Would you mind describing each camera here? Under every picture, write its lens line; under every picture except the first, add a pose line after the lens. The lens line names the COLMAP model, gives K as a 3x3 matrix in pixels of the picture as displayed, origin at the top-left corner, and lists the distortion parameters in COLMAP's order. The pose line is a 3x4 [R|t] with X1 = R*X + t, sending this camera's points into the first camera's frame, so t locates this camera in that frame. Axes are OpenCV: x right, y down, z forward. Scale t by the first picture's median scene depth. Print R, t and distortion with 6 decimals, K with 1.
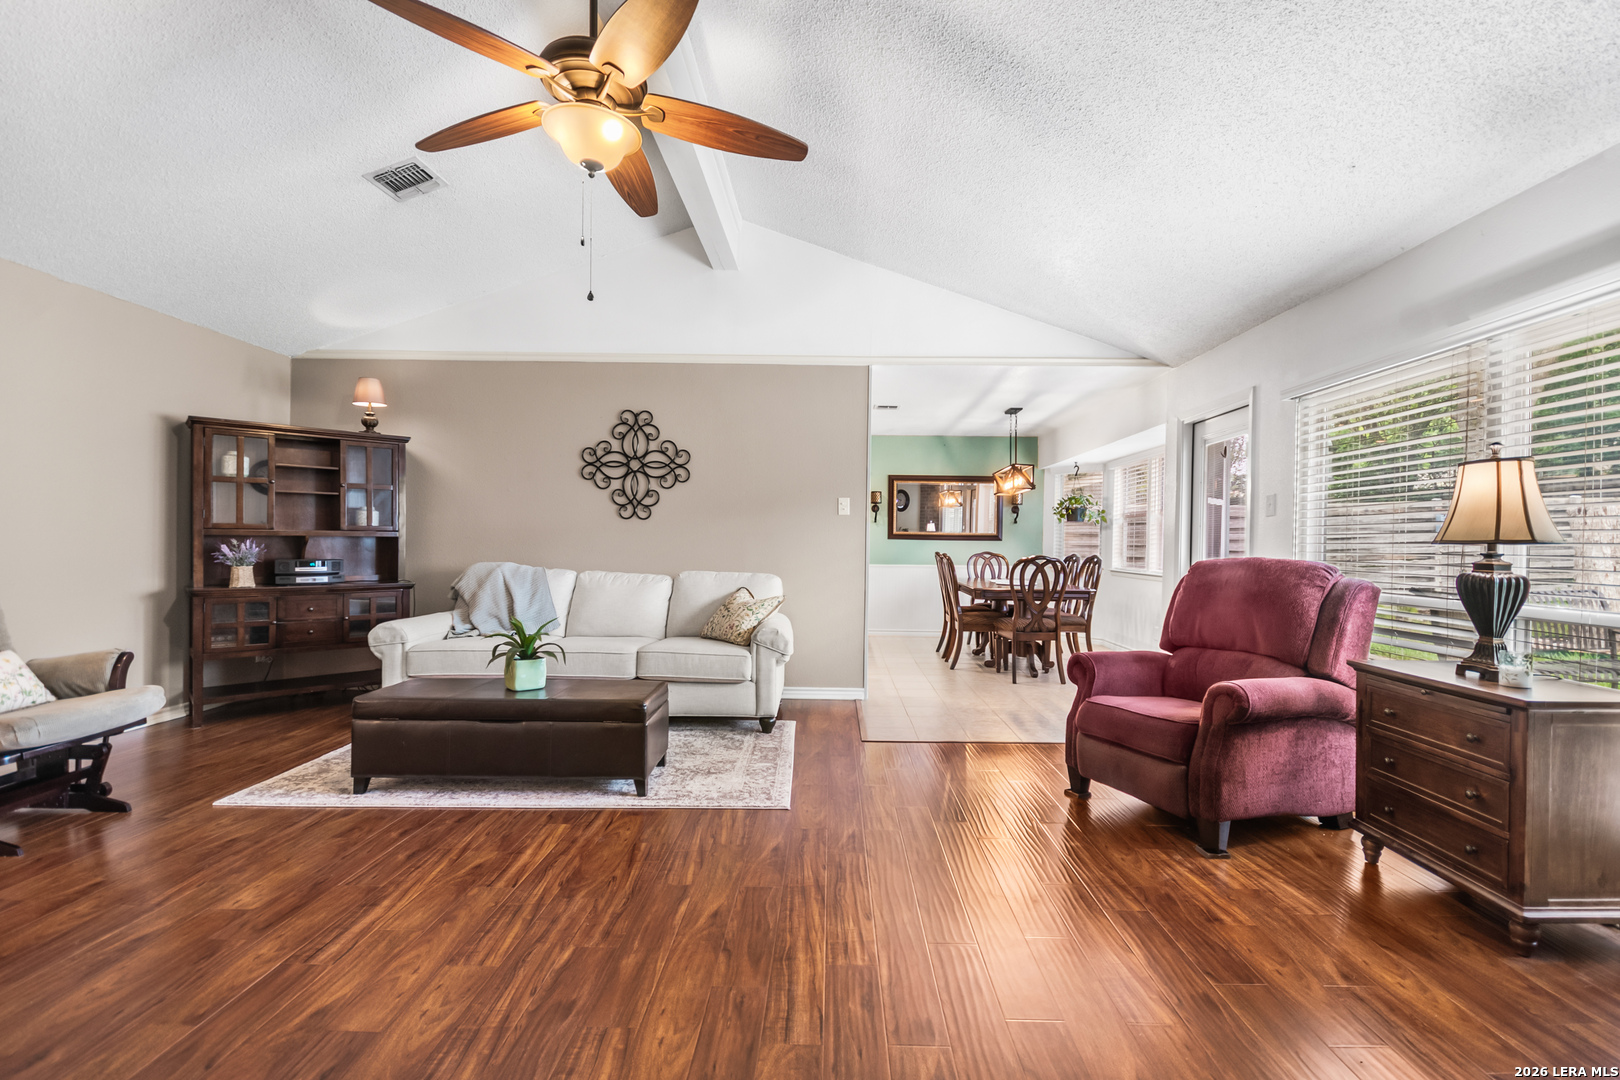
lens RADIAL K [[716.1, 0, 825.2], [0, 716.1, 544.0], [0, 0, 1]] dist [-0.000322, -0.000203]
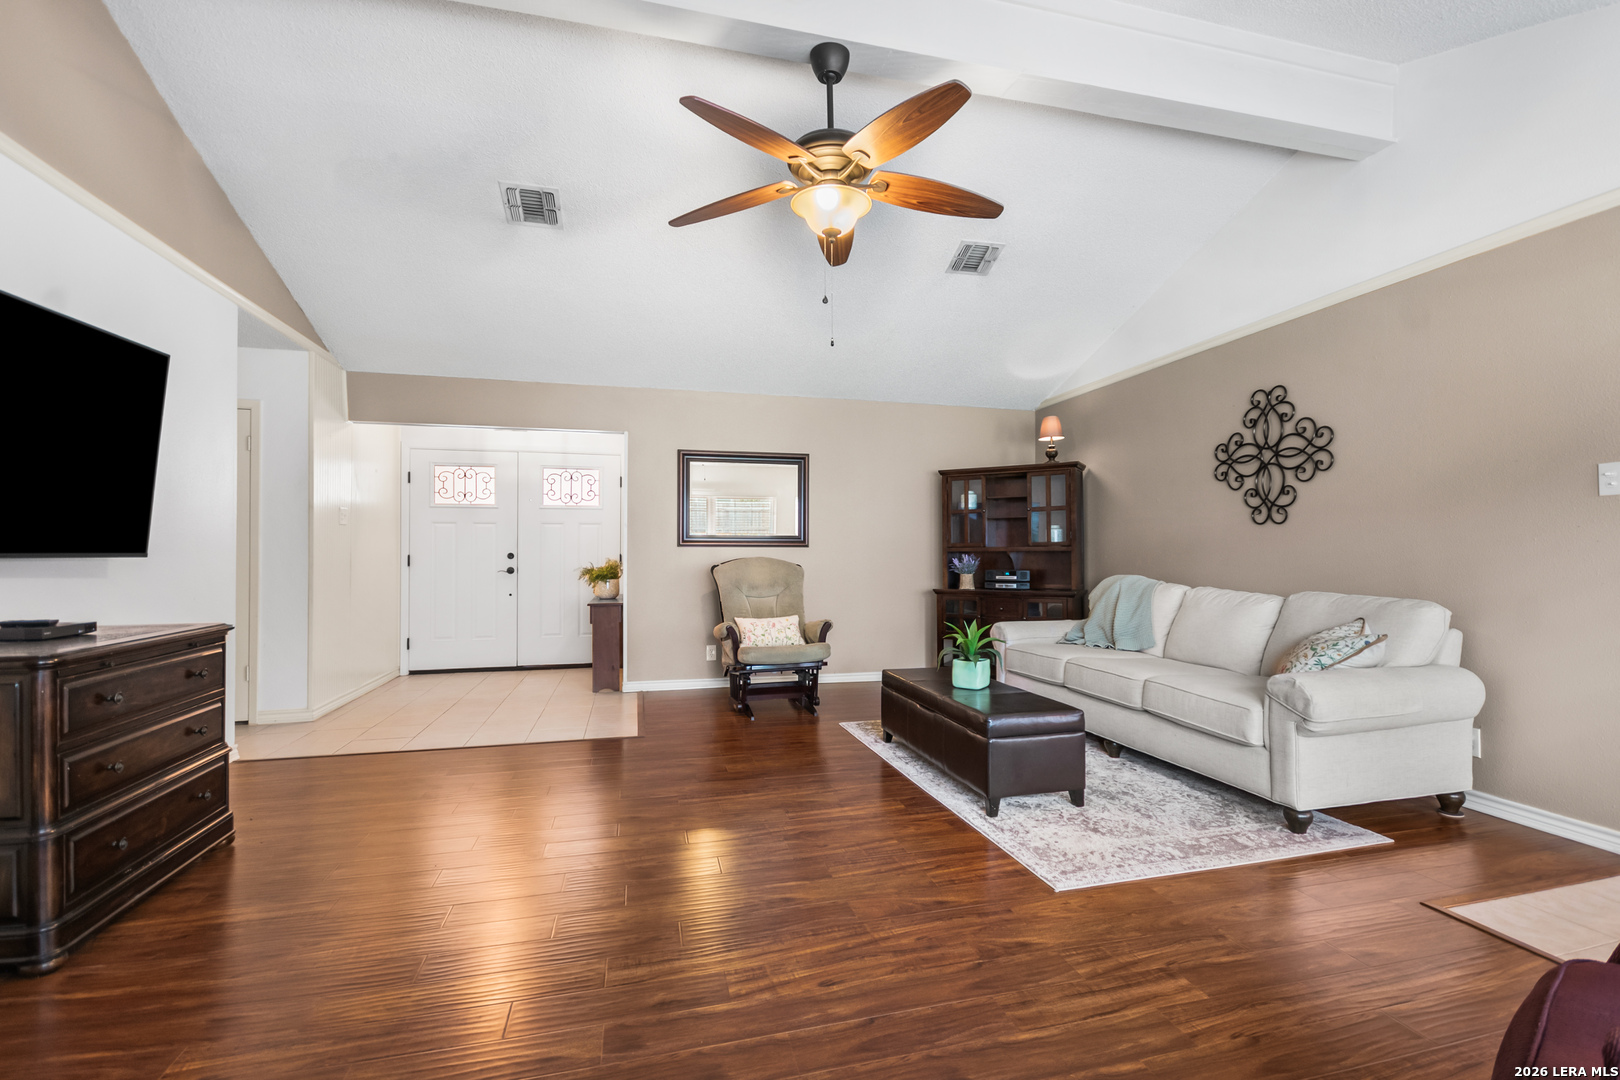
lens RADIAL K [[716.1, 0, 825.2], [0, 716.1, 544.0], [0, 0, 1]] dist [-0.000322, -0.000203]
pose [[0.263183, -0.025759, -0.964402, 0.446649], [0.001696, 0.999654, -0.026238, 0.008850], [0.964744, 0.005270, 0.263136, 0.381660]]
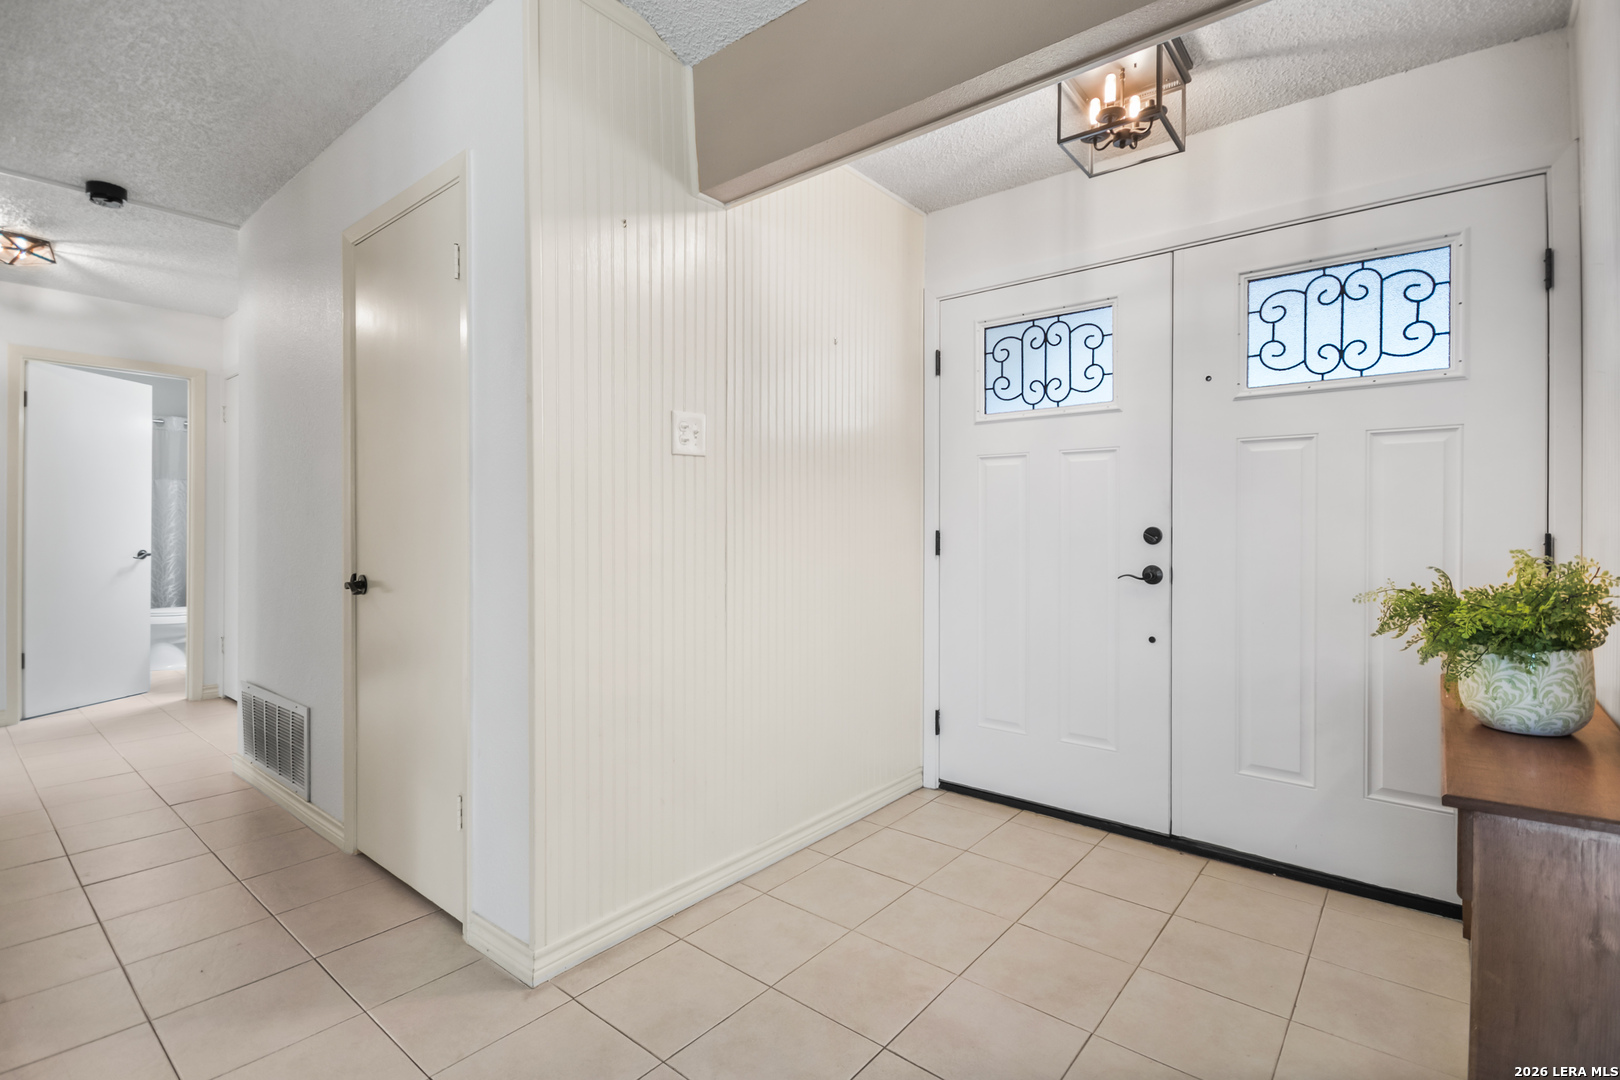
lens RADIAL K [[752.7, 0, 812.5], [0, 752.7, 533.8], [0, 0, 1]] dist [-0.000972, 0.000035]
pose [[-0.628994, -0.007448, -0.777375, -0.583870], [-0.013428, 0.999909, 0.001285, -0.005865], [0.777294, 0.011247, -0.629036, 0.300626]]
